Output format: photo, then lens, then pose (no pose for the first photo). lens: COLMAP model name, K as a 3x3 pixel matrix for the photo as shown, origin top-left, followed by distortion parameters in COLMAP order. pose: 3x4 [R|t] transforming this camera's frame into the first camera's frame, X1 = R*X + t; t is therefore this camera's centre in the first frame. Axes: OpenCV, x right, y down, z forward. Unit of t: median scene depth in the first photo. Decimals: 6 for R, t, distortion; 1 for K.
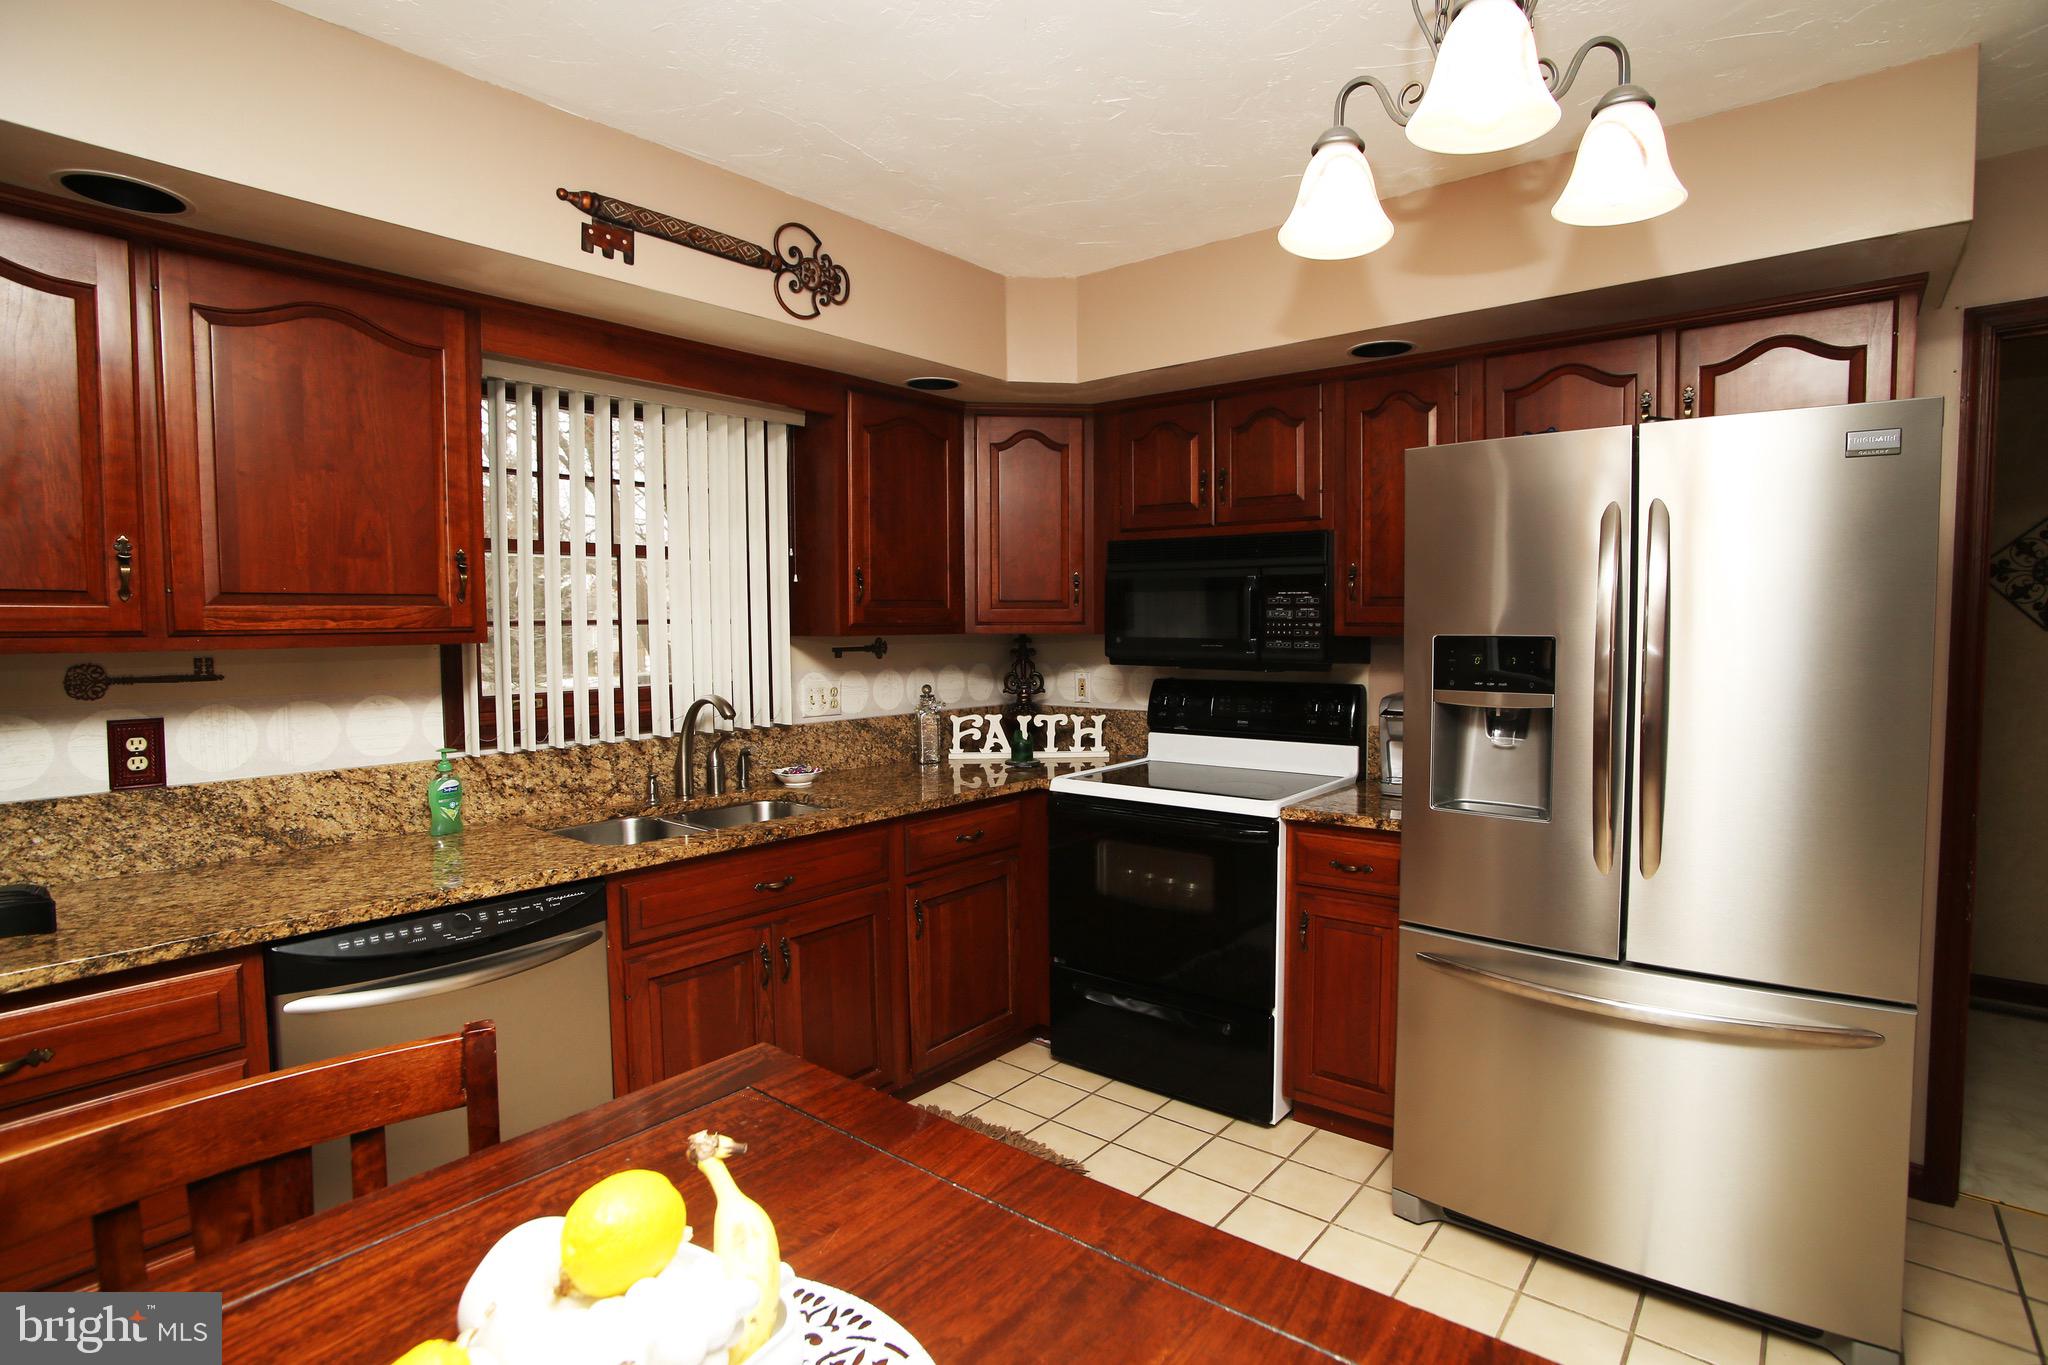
lens RADIAL K [[1043.4, 0, 1025.1], [0, 1043.4, 681.6], [0, 0, 1]] dist [0.006504, 0.002478]
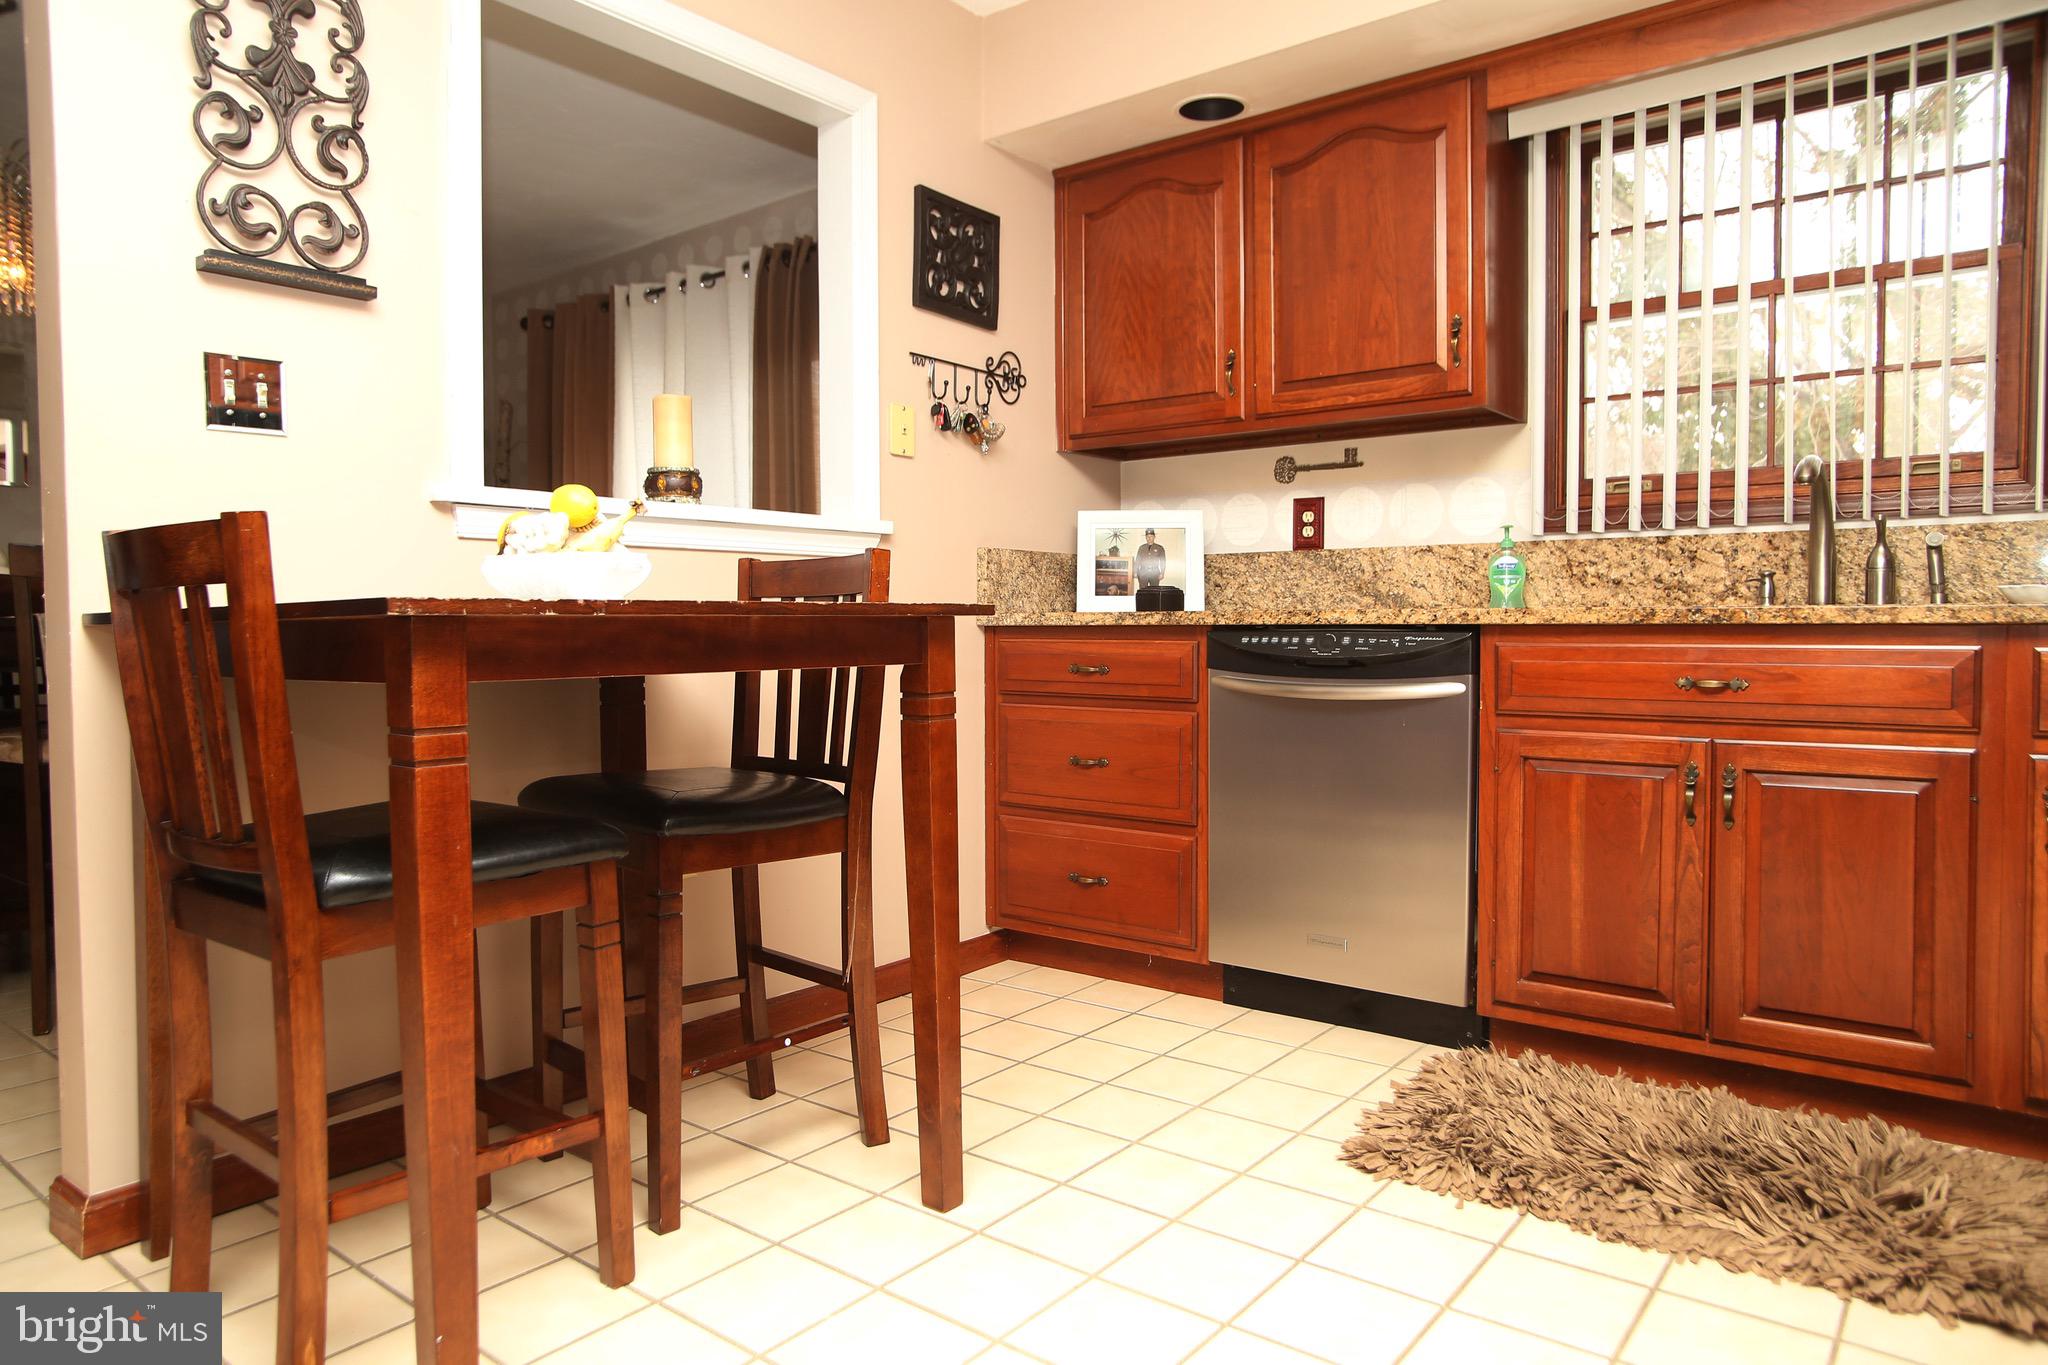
lens RADIAL K [[1360.9, 0, 1026.0], [0, 1360.9, 681.1], [0, 0, 1]] dist [-0.006083, -0.000742]
pose [[0.045969, 0.036007, -0.998294, 0.839681], [-0.054714, 0.997941, 0.033475, 0.225353], [0.997443, 0.053082, 0.047844, 0.570005]]
